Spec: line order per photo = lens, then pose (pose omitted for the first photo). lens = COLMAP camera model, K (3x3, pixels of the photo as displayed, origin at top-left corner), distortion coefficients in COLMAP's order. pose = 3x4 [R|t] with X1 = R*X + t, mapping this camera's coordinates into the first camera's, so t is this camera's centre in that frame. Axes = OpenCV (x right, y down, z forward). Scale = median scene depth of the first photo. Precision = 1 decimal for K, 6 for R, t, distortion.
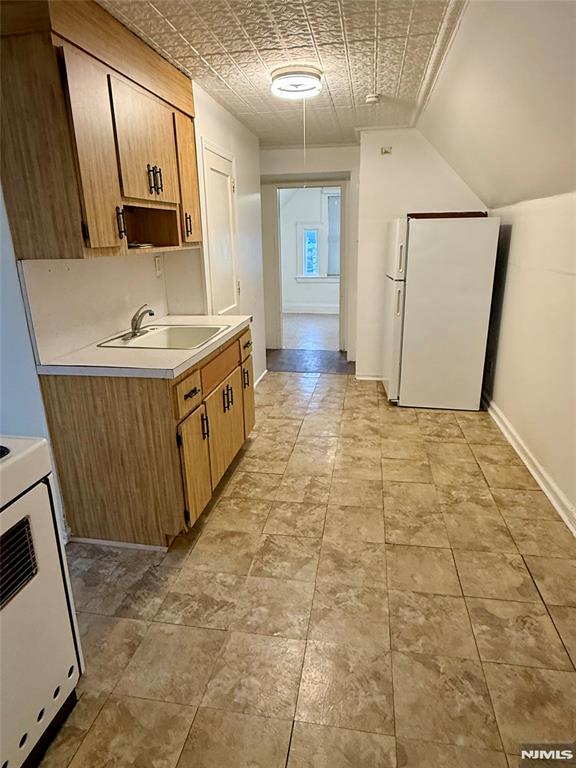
lens RADIAL K [[468.4, 0, 291.4], [0, 468.4, 383.1], [0, 0, 1]] dist [0.000322, 0.000652]
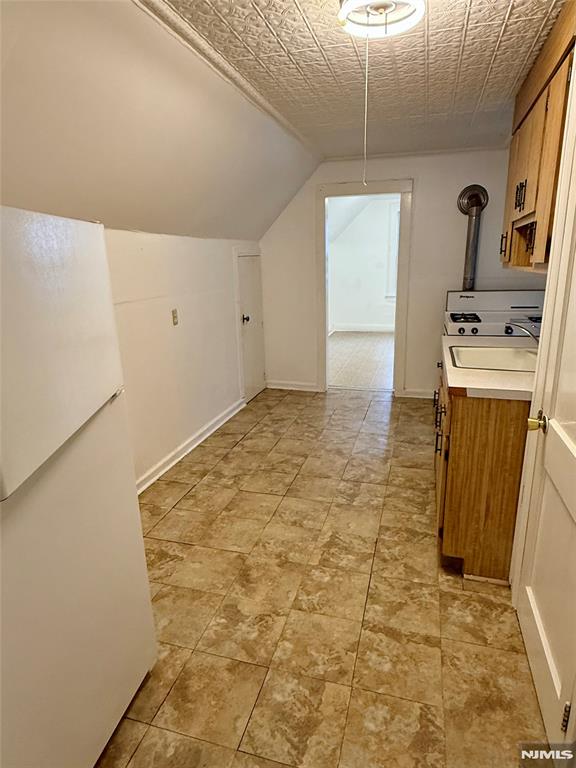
lens RADIAL K [[468.4, 0, 290.3], [0, 468.4, 384.0], [0, 0, 1]] dist [0.000322, 0.000652]
pose [[-0.992586, 0.007607, 0.121303, 0.054079], [0.071470, 0.843786, 0.531899, -0.563701], [-0.098308, 0.536625, -0.838075, 1.774660]]
